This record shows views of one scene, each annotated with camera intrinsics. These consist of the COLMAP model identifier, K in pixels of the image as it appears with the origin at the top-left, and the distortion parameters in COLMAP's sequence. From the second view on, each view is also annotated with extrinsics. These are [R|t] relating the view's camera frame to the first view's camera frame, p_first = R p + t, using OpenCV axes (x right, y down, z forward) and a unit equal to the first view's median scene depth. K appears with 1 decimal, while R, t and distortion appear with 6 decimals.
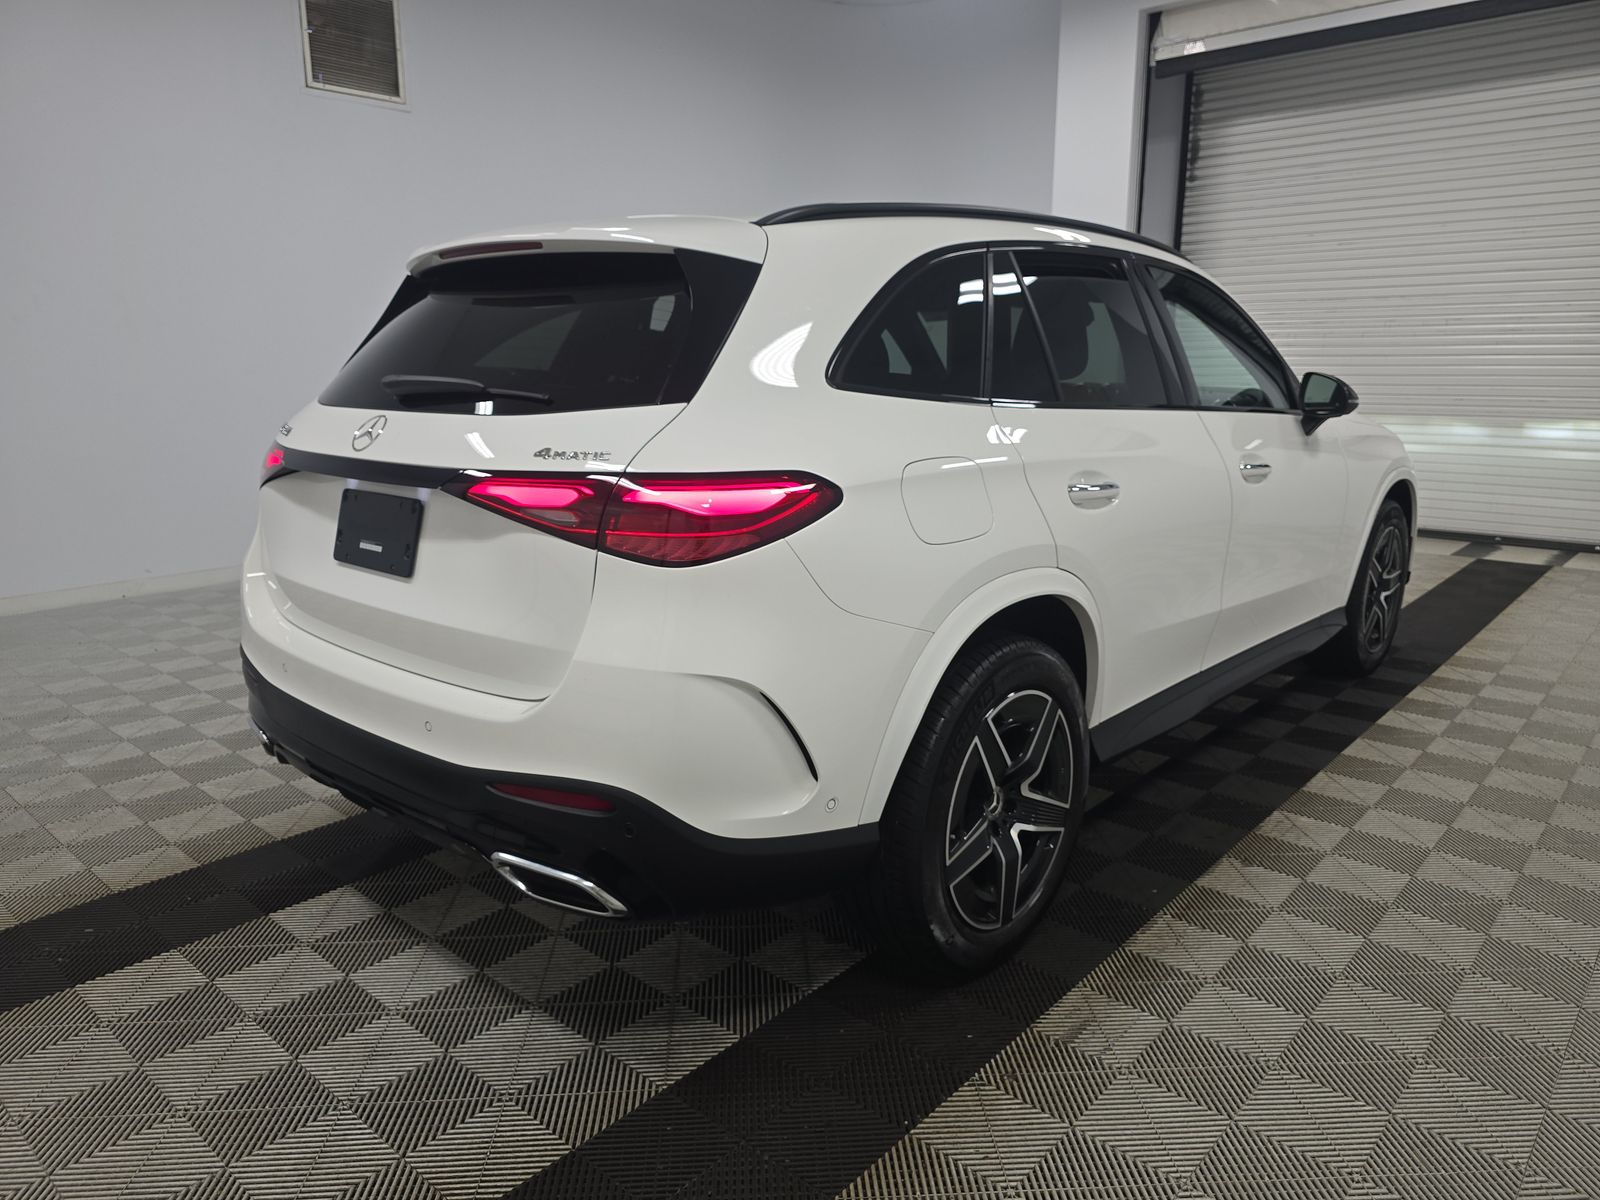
lens RADIAL K [[1089.2, 0, 800.0], [0, 1089.2, 600.0], [0, 0, 1]] dist [0.040158, -0.025995]
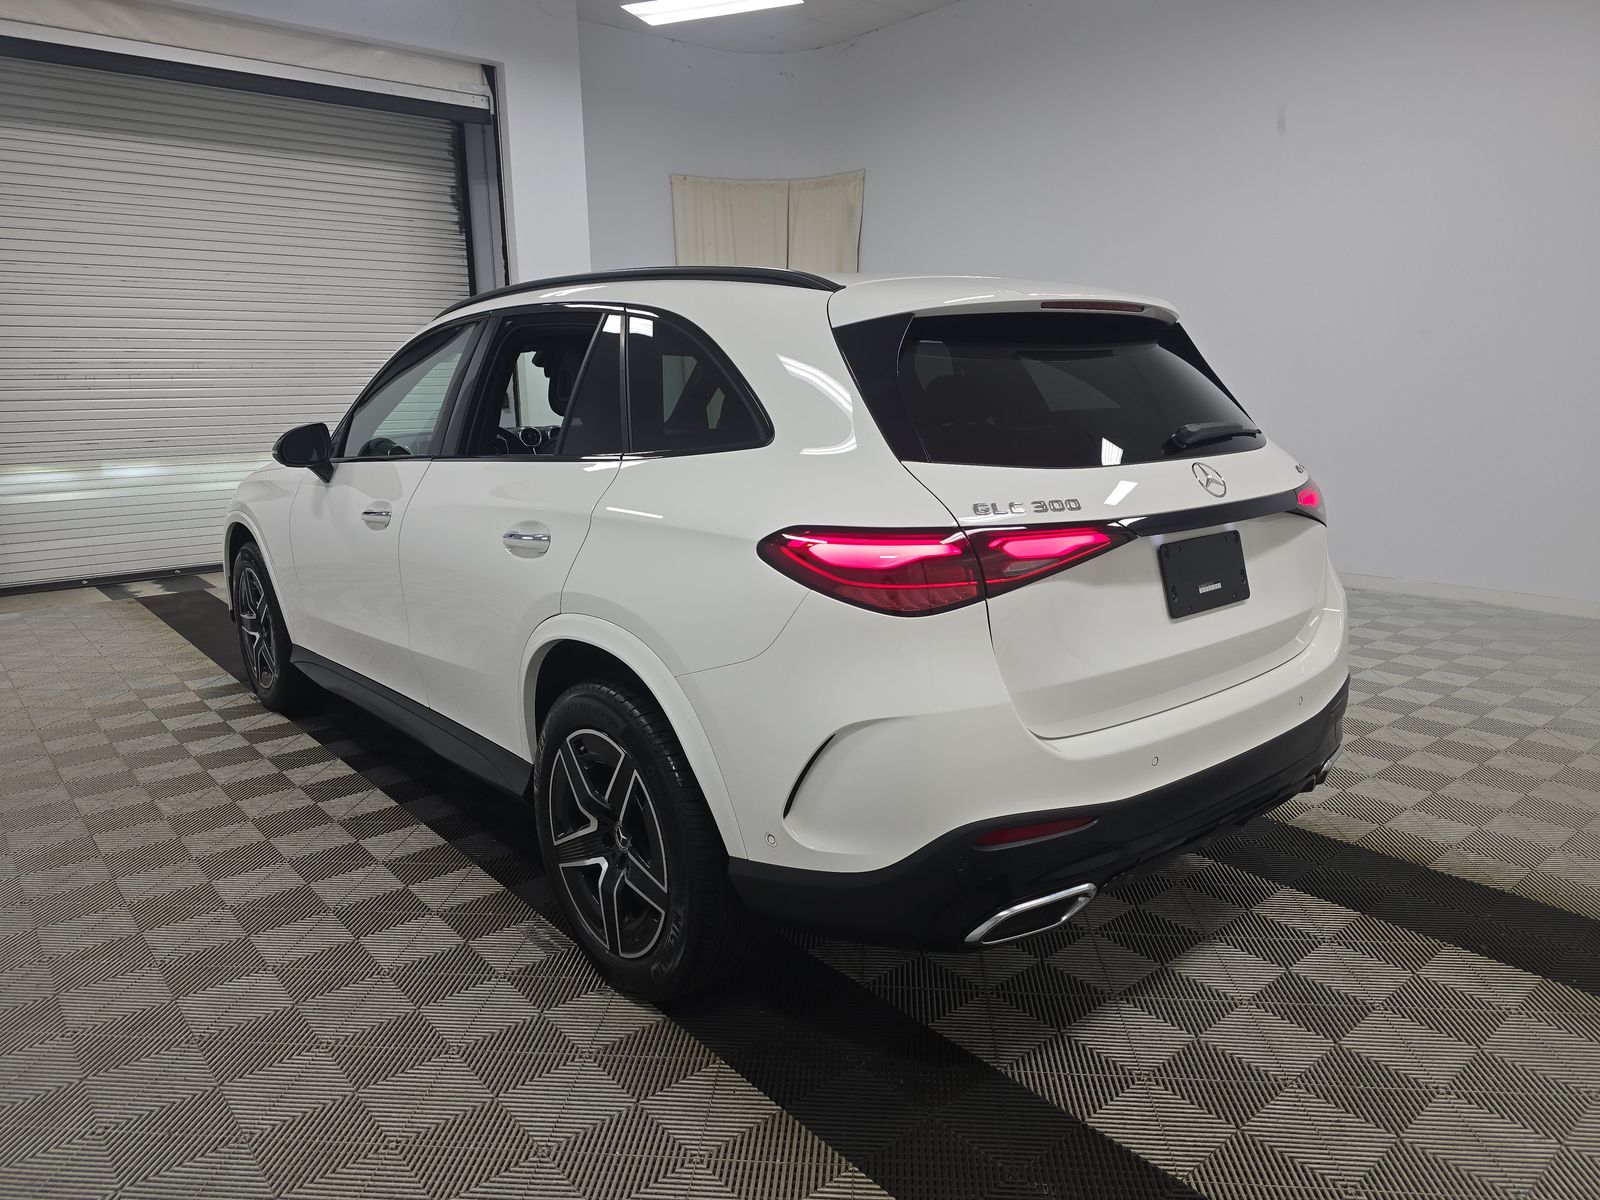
lens RADIAL K [[1089.2, 0, 800.0], [0, 1089.2, 600.0], [0, 0, 1]] dist [0.040158, -0.025995]
pose [[0.135049, -0.198469, 0.970758, -1.388938], [0.230507, 0.959146, 0.164027, -0.284184], [-0.963654, 0.201615, 0.175280, 1.135737]]
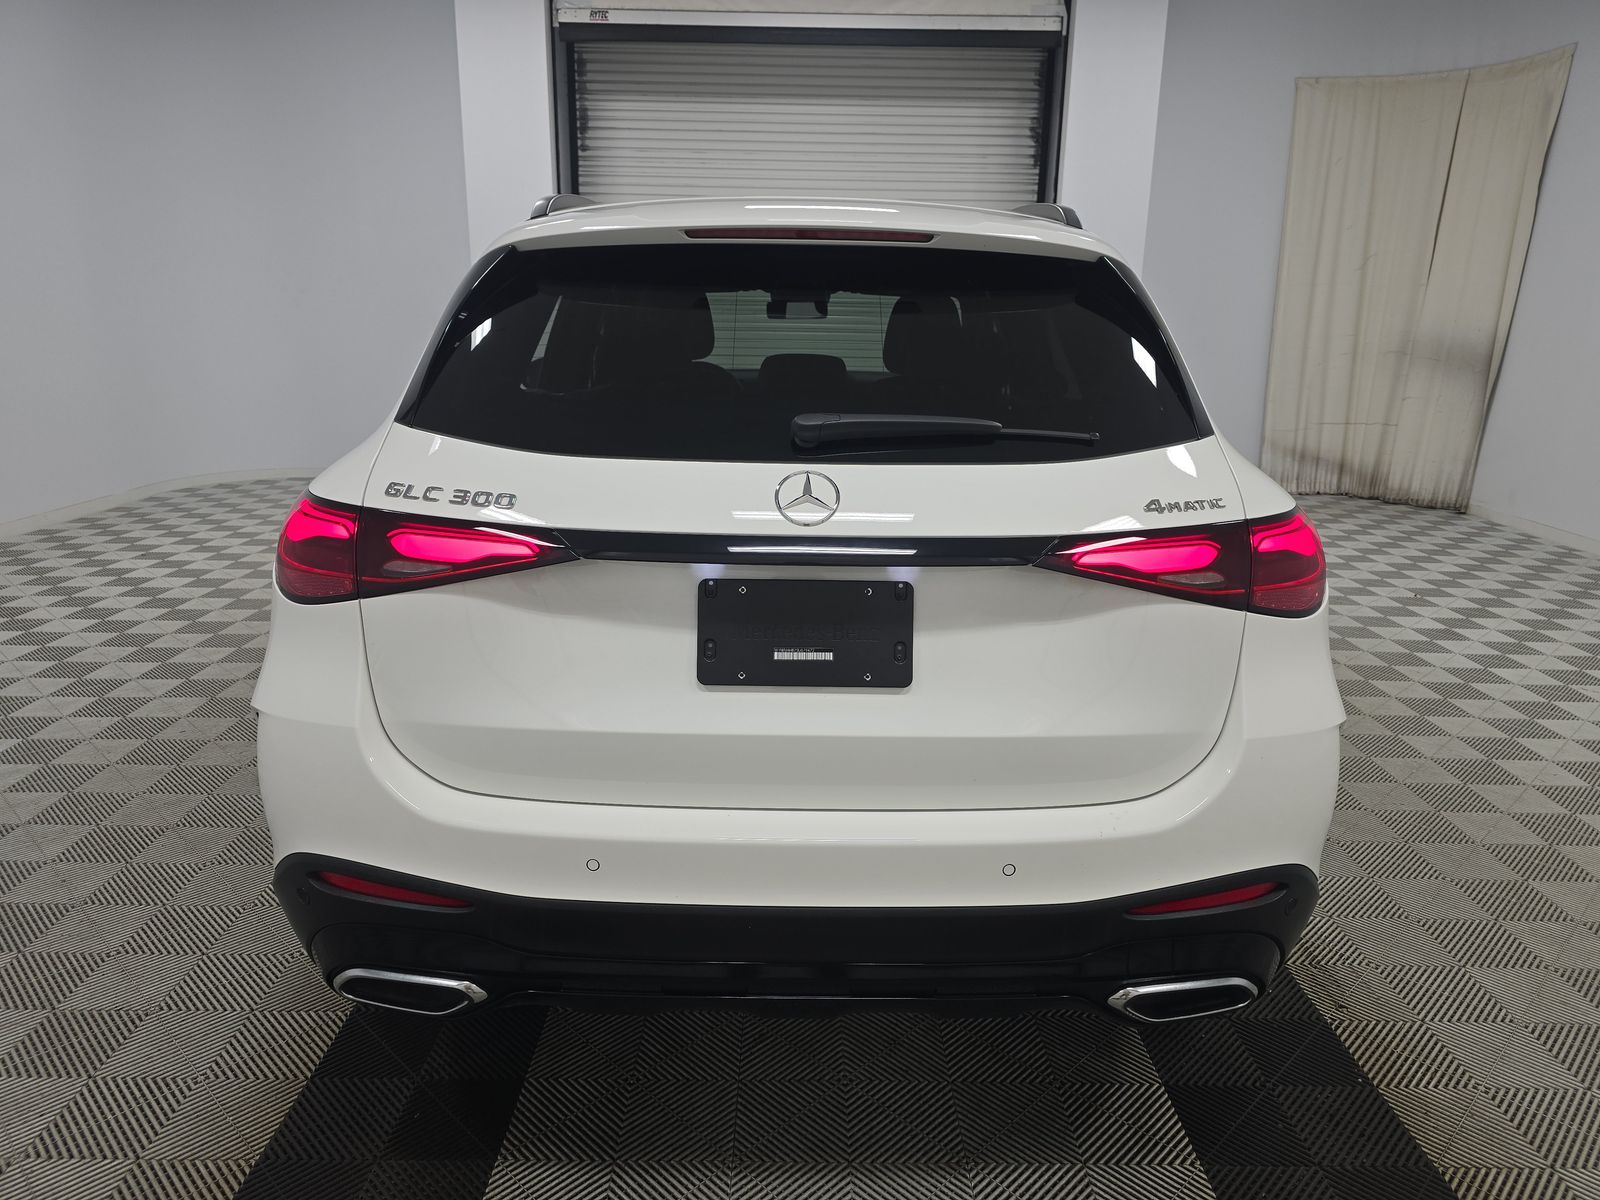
lens RADIAL K [[1089.2, 0, 800.0], [0, 1089.2, 600.0], [0, 0, 1]] dist [0.040158, -0.025995]
pose [[0.739521, -0.154754, 0.655103, -0.809390], [0.127942, 0.987788, 0.088914, -0.140762], [-0.660863, 0.018062, 0.750289, 0.450045]]
